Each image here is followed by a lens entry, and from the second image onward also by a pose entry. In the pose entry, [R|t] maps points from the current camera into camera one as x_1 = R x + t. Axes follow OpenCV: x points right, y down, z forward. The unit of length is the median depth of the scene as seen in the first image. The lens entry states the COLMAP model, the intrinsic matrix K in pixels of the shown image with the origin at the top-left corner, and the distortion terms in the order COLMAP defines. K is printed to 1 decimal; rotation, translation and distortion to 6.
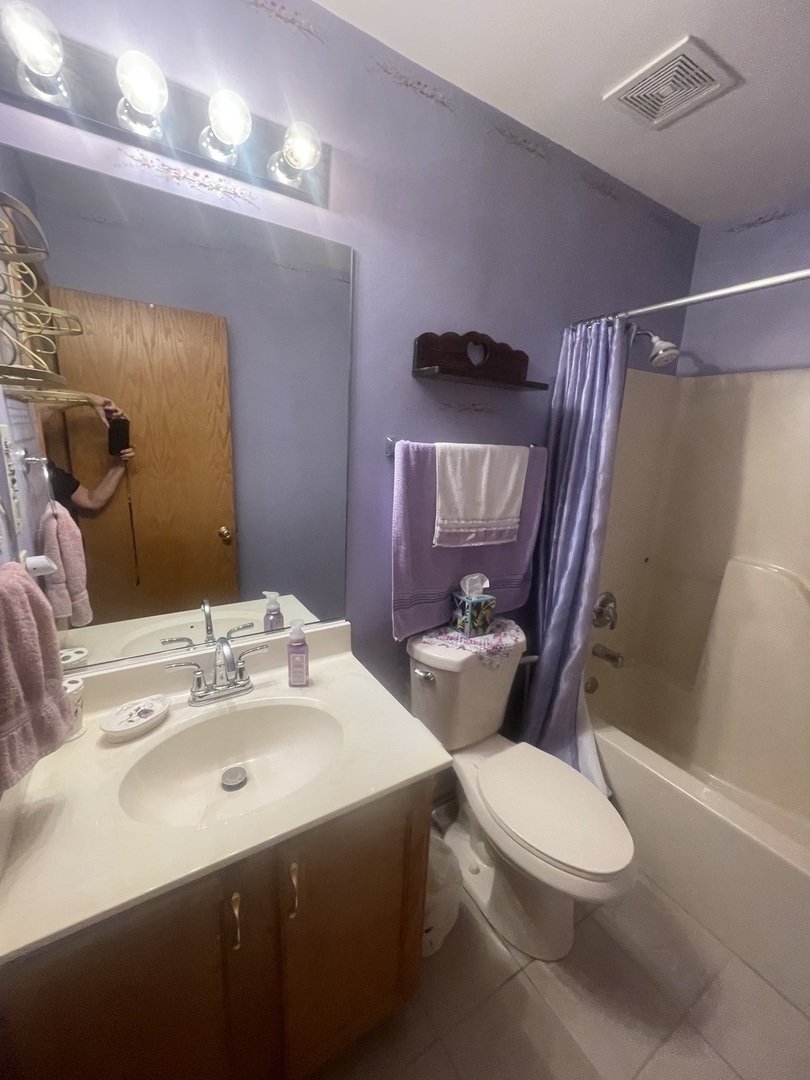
lens RADIAL K [[438.5, 0, 407.0], [0, 438.5, 539.4], [0, 0, 1]] dist [-0.003650, 0.000802]
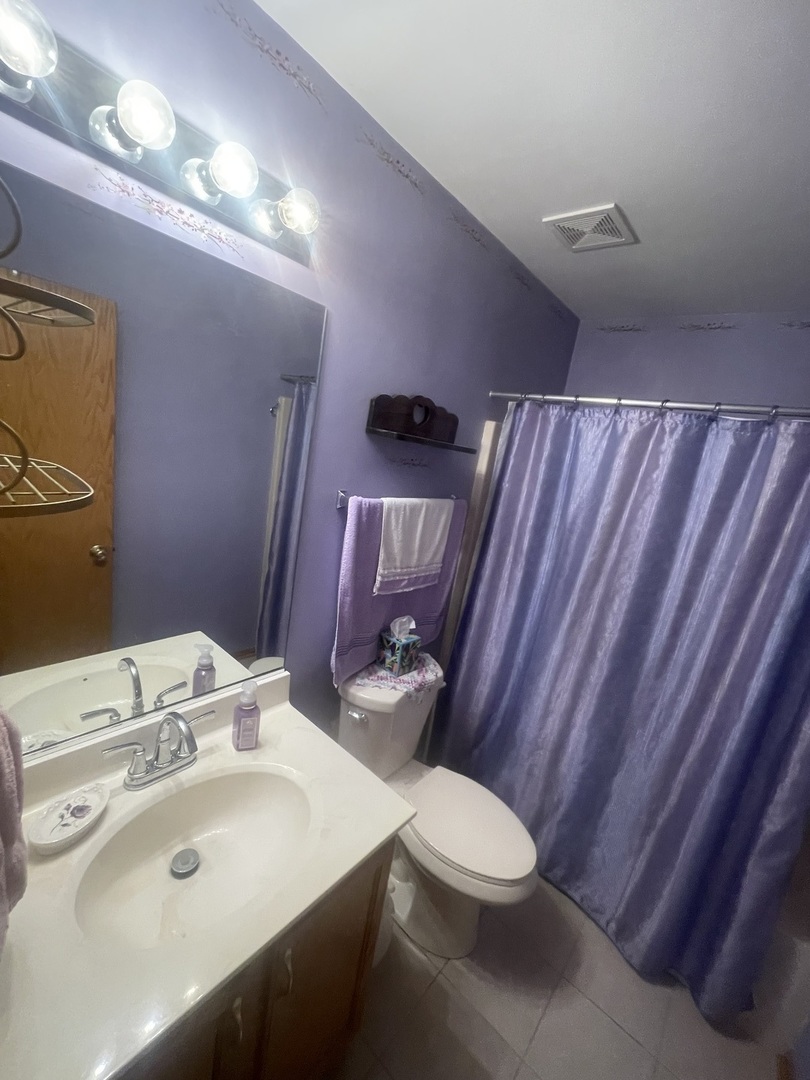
lens RADIAL K [[438.5, 0, 407.0], [0, 438.5, 539.4], [0, 0, 1]] dist [-0.003650, 0.000802]
pose [[0.944052, 0.039245, 0.327453, -0.212915], [-0.046425, 0.998822, 0.014135, -0.135017], [-0.326513, -0.028546, 0.944762, -0.011968]]
